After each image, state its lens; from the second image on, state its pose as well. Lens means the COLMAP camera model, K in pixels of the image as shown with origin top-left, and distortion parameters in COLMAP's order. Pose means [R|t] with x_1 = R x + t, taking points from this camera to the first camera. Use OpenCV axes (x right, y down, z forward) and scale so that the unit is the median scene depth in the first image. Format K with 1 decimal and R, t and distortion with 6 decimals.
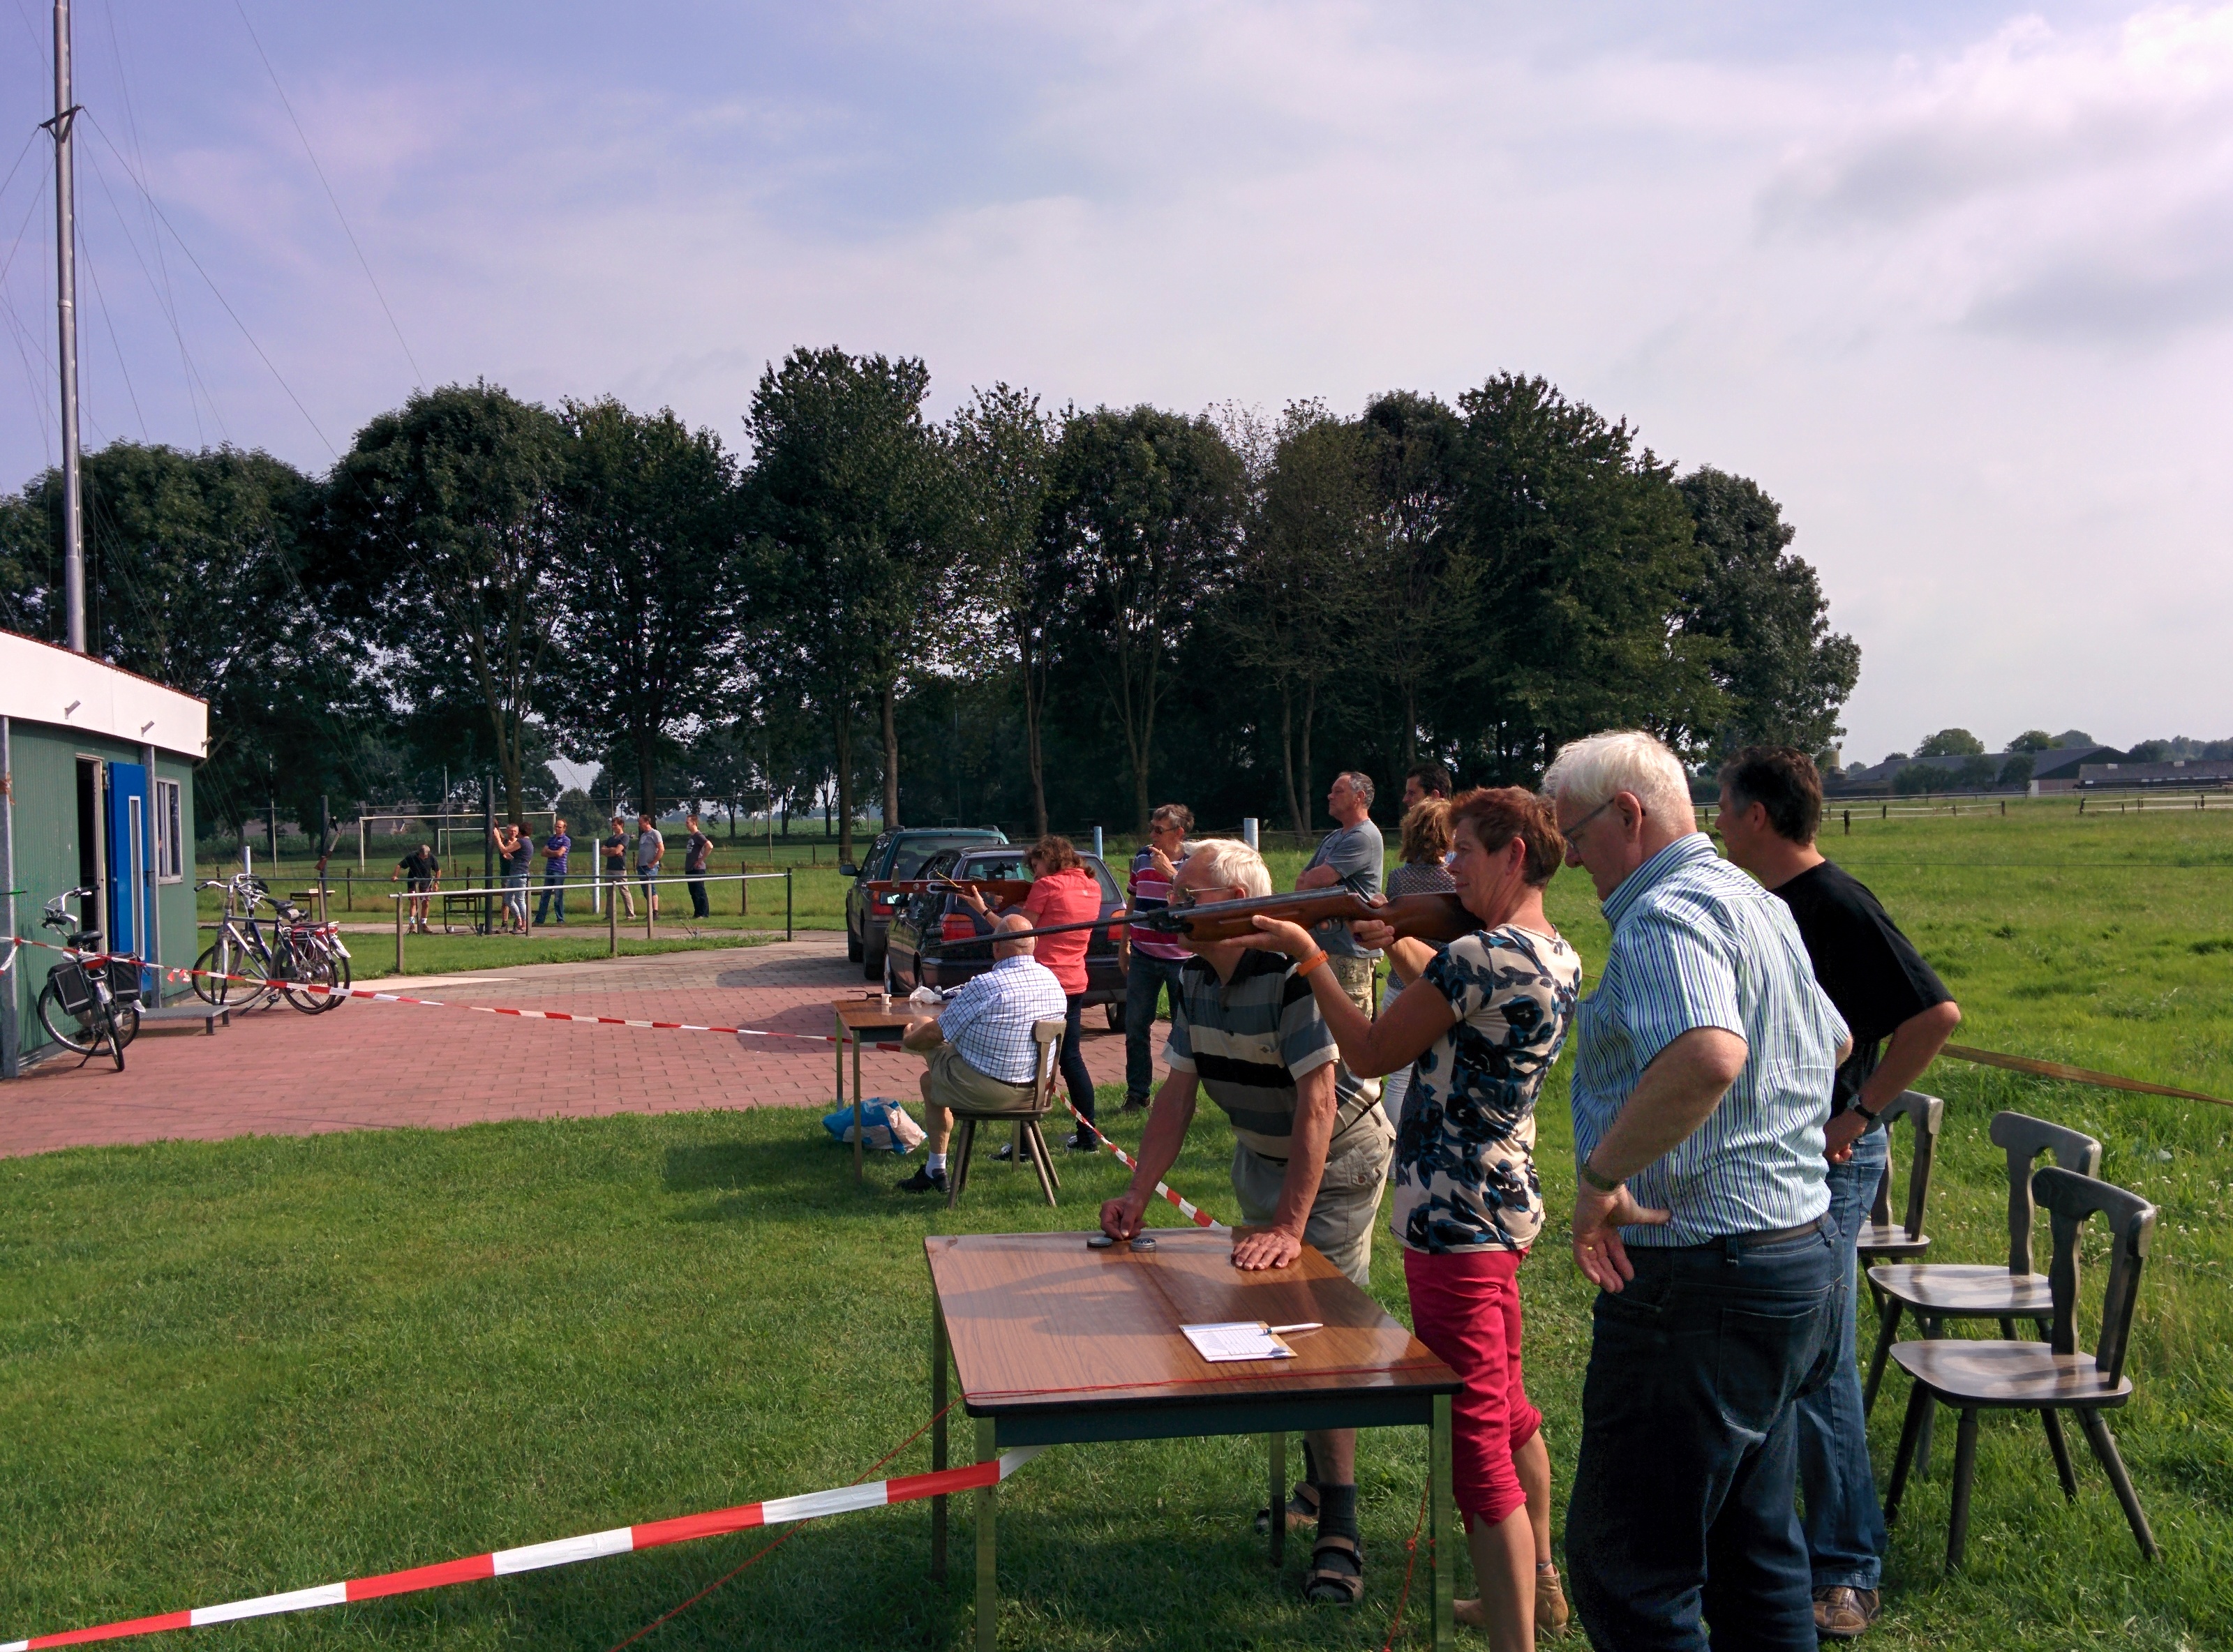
lens RADIAL K [[1987.0, 0, 1124.4], [0, 1987.0, 836.2], [0, 0, 1]] dist [0.087415, -0.115157]
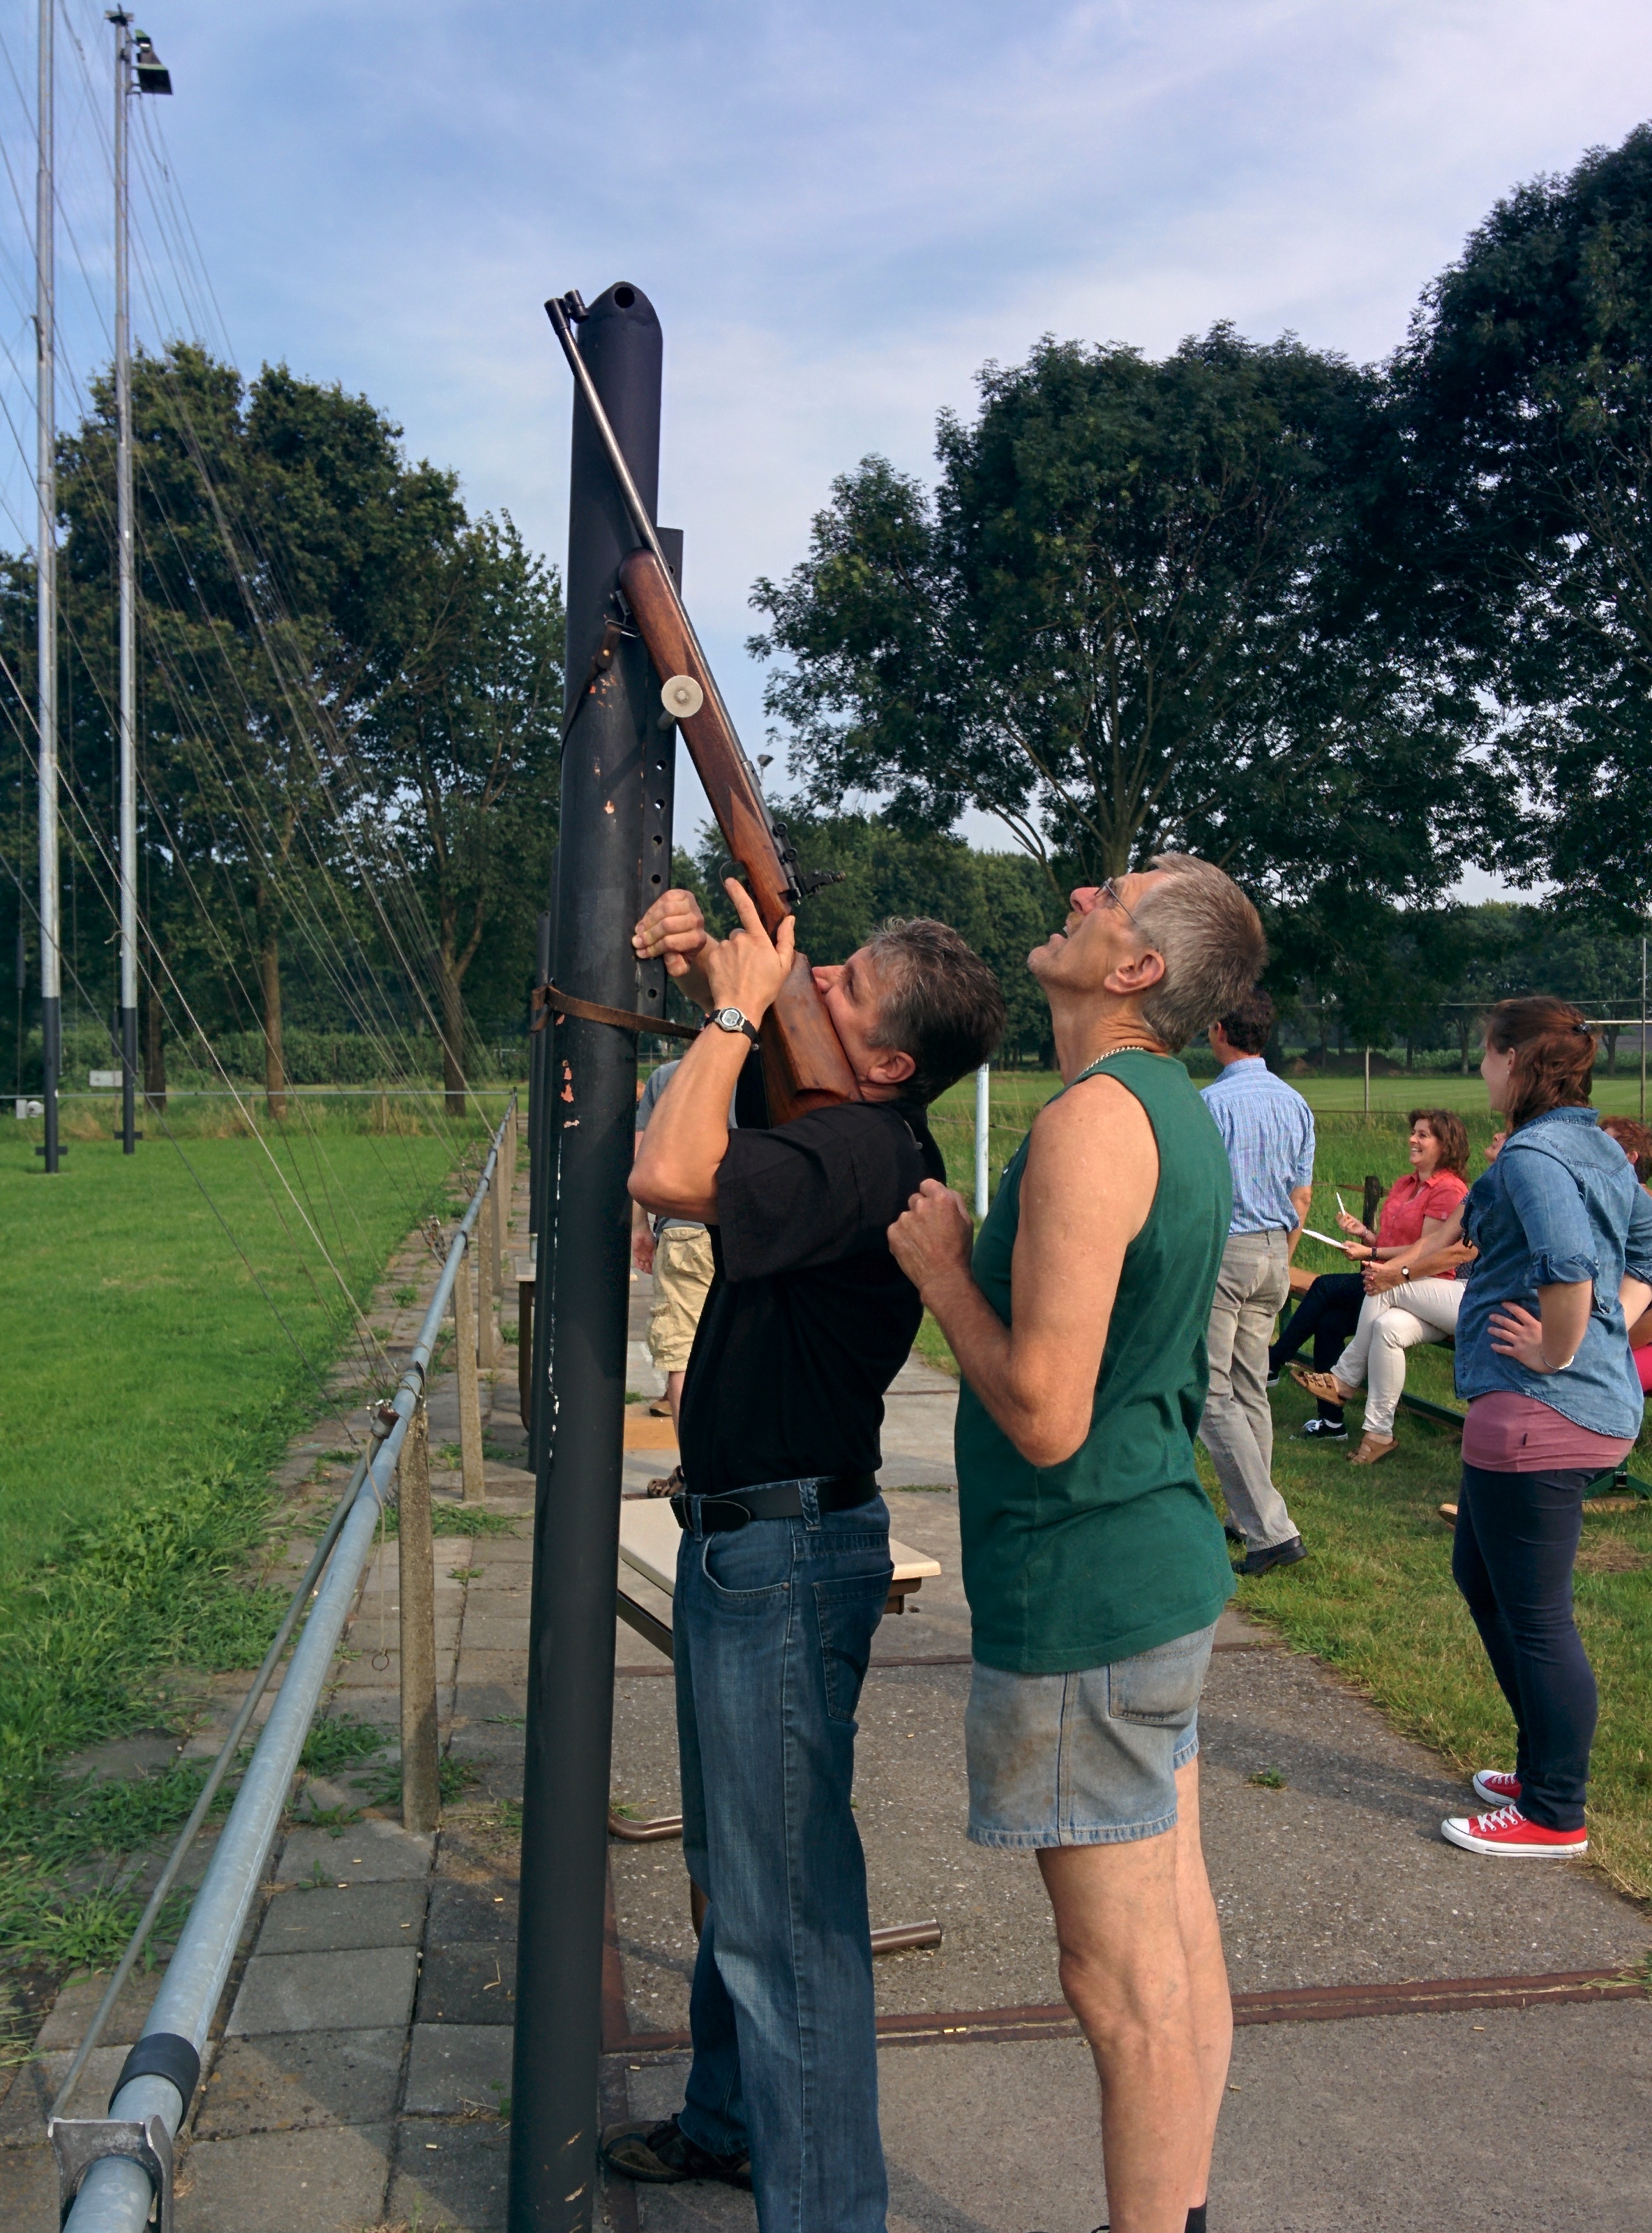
lens RADIAL K [[1987.0, 0, 812.5], [0, 1987.0, 1119.6], [0, 0, 1]] dist [0.087415, -0.115157]
pose [[0.727268, 0.053326, -0.684279, -0.130726], [-0.029884, 0.998492, 0.046052, -0.000821], [0.685703, -0.013043, 0.727765, 0.481463]]
